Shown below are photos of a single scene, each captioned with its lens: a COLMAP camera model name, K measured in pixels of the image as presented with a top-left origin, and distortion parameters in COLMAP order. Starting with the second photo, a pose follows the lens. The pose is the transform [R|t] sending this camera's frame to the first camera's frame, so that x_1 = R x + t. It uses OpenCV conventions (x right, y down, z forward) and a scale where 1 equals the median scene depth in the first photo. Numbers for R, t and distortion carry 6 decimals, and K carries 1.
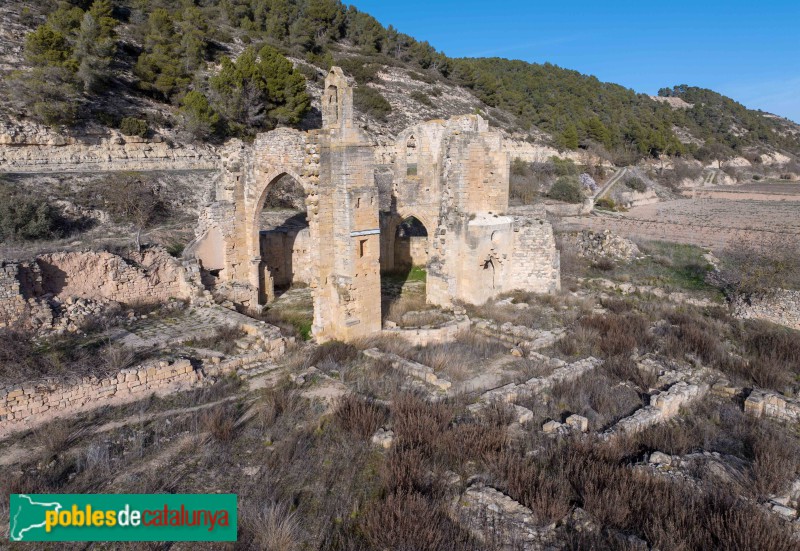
lens RADIAL K [[559.8, 0, 394.8], [0, 559.8, 245.5], [0, 0, 1]] dist [-0.029139, -0.002070]
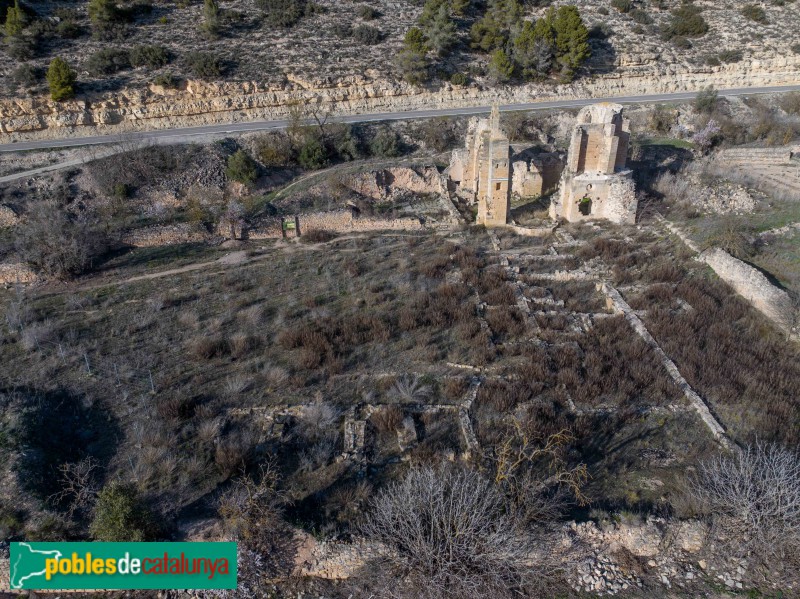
lens RADIAL K [[622.6, 0, 400.5], [0, 622.6, 297.5], [0, 0, 1]] dist [-0.017026, -0.002212]
pose [[0.771781, 0.268278, -0.576526, 0.926105], [-0.077238, 0.939482, 0.333778, -0.292433], [0.631181, -0.213074, 0.745795, -0.924829]]
